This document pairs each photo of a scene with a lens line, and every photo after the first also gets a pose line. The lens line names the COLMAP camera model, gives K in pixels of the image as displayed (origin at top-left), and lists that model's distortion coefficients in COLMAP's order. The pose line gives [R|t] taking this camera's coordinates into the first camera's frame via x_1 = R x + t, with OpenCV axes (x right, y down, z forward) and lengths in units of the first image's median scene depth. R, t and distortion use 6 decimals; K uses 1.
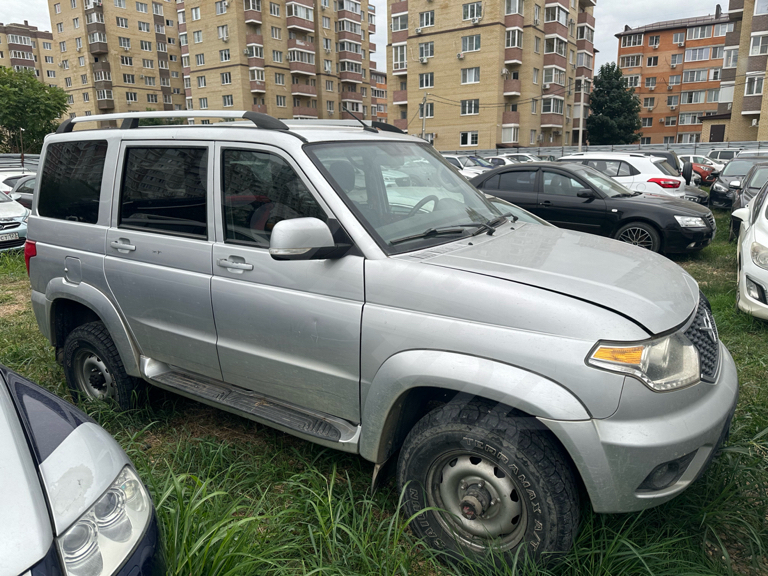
lens RADIAL K [[557.3, 0, 363.1], [0, 557.3, 284.8], [0, 0, 1]] dist [0.098384, -0.151054]
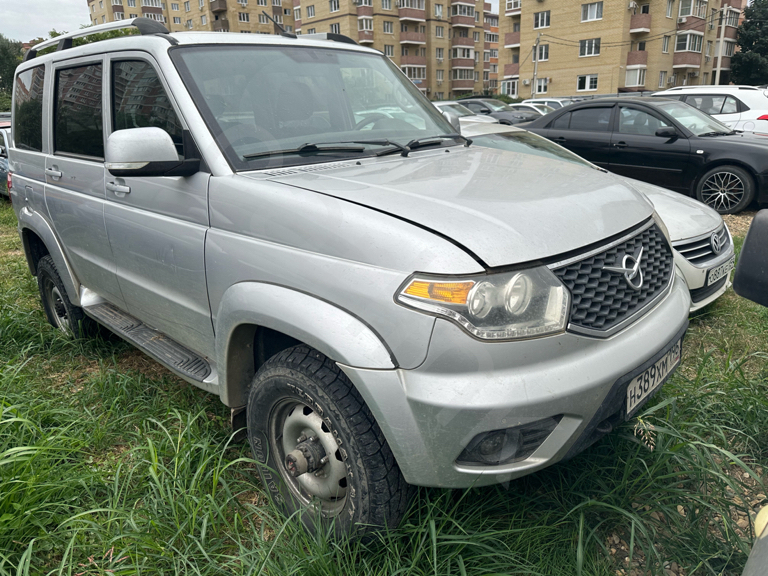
lens RADIAL K [[555.9, 0, 384.0], [0, 555.9, 288.0], [0, 0, 1]] dist [0.011260, -0.007348]
pose [[0.979540, 0.041479, -0.196927, 0.130869], [-0.025796, 0.996335, 0.081550, 0.014597], [0.199588, -0.074801, 0.977021, 0.058304]]
